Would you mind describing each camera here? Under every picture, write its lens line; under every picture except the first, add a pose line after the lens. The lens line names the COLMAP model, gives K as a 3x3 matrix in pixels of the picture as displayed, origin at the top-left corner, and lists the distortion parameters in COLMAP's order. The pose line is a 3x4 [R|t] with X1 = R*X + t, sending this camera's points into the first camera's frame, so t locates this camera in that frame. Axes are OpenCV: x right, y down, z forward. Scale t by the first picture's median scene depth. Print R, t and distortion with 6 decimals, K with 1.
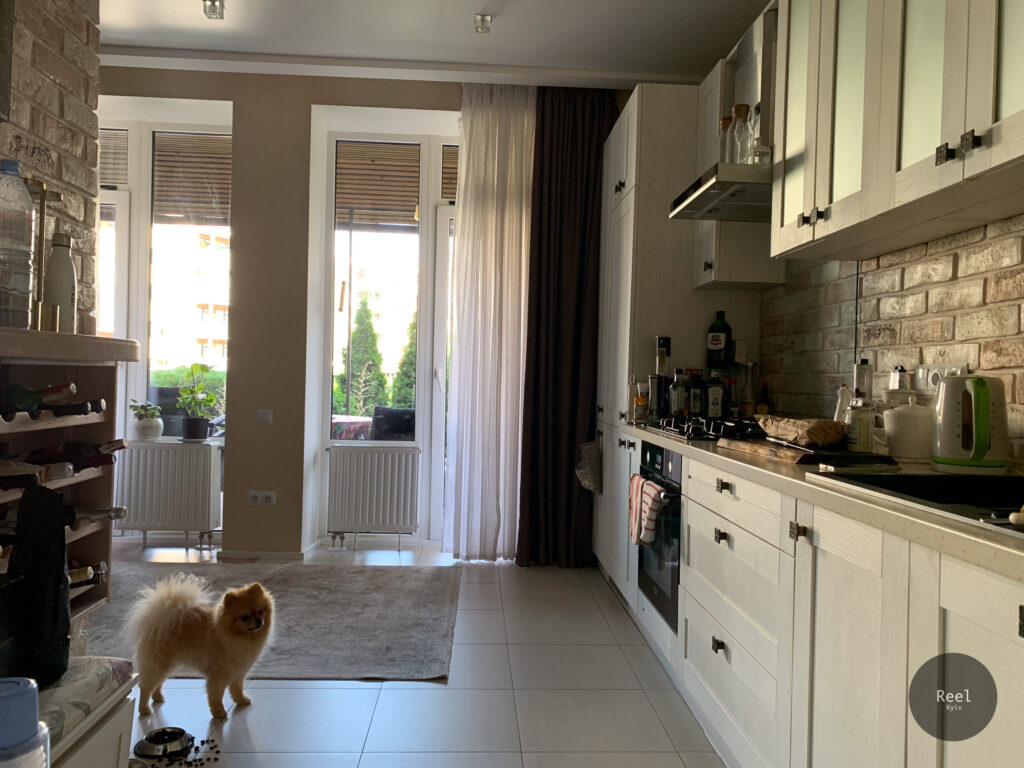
lens RADIAL K [[780.3, 0, 516.5], [0, 780.3, 379.5], [0, 0, 1]] dist [0.040407, -0.045927]
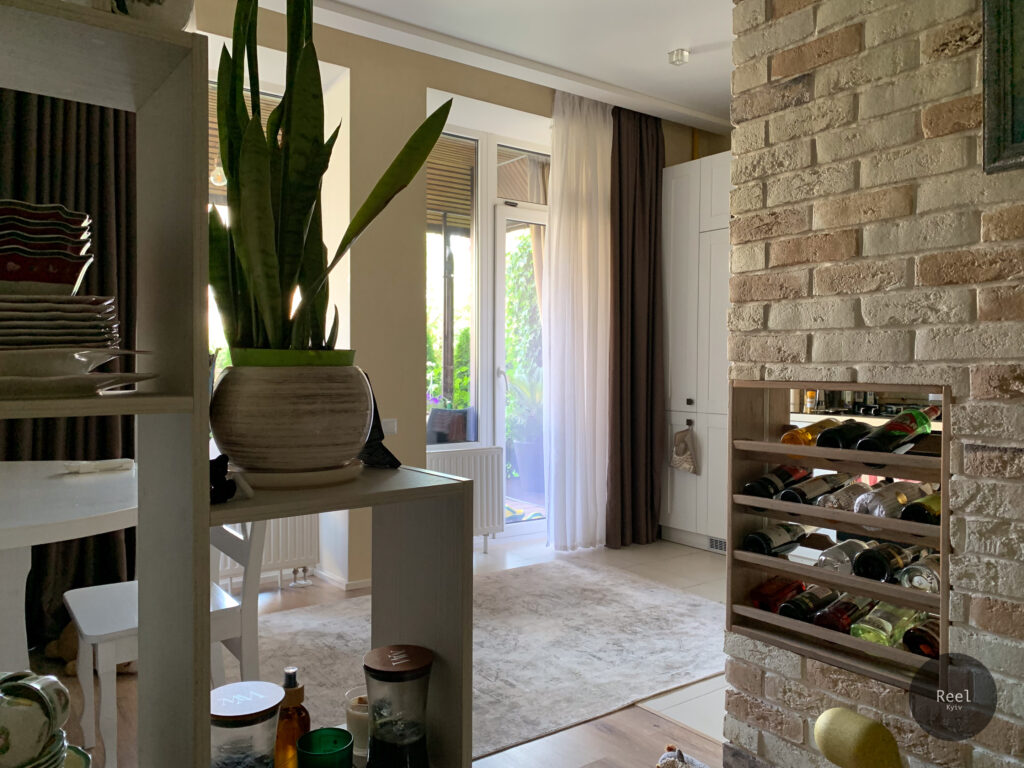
lens RADIAL K [[780.3, 0, 514.6], [0, 780.3, 378.2], [0, 0, 1]] dist [0.040407, -0.045927]
pose [[0.834801, -0.030735, 0.549693, -0.852028], [0.017972, 0.999430, 0.028588, -0.038990], [-0.550258, -0.013986, 0.834877, 0.203912]]
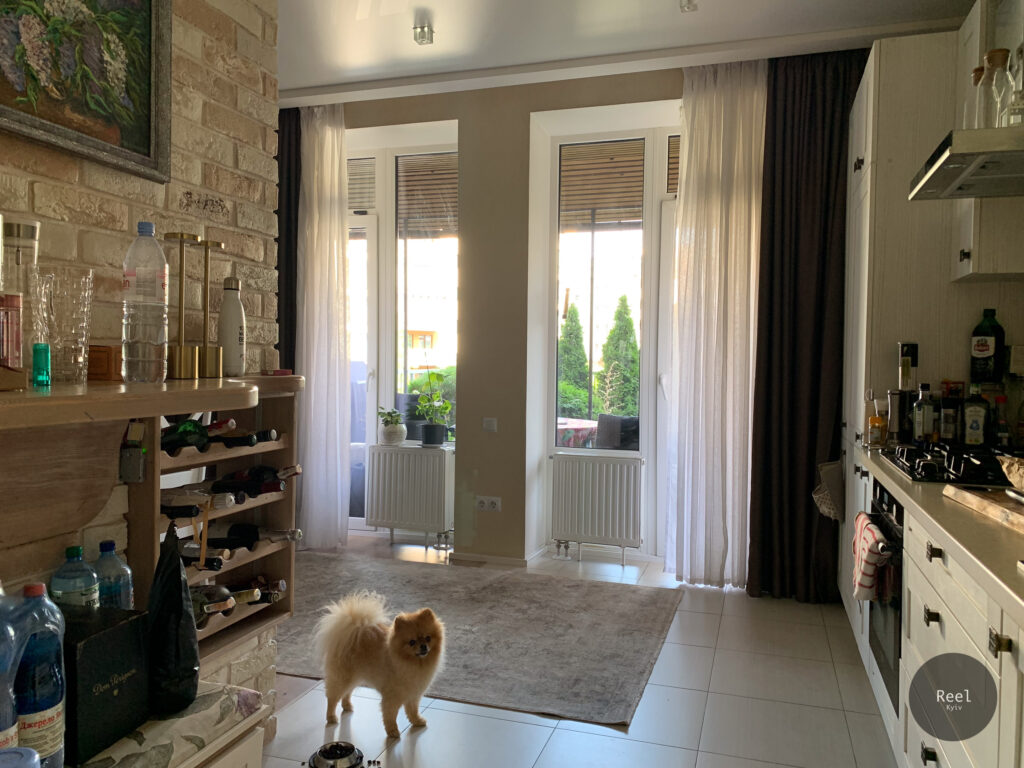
lens RADIAL K [[780.3, 0, 513.2], [0, 780.3, 377.8], [0, 0, 1]] dist [0.040407, -0.045927]
pose [[0.933699, -0.007323, -0.357984, 0.089247], [0.011797, 0.999877, 0.010317, -0.029545], [0.357865, -0.013856, 0.933671, 0.071724]]
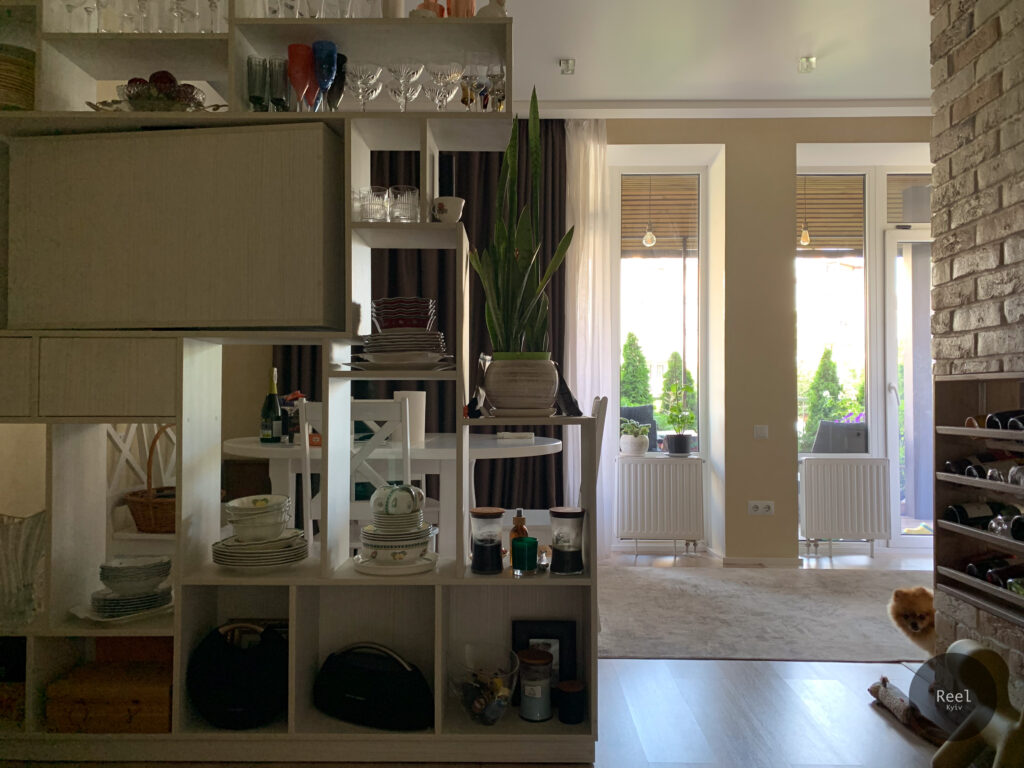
lens RADIAL K [[780.3, 0, 517.4], [0, 780.3, 383.1], [0, 0, 1]] dist [0.040407, -0.045927]
pose [[0.997464, -0.025719, -0.066368, -0.714858], [0.024215, 0.999434, -0.023361, -0.003195], [0.066932, 0.021695, 0.997522, -0.124958]]
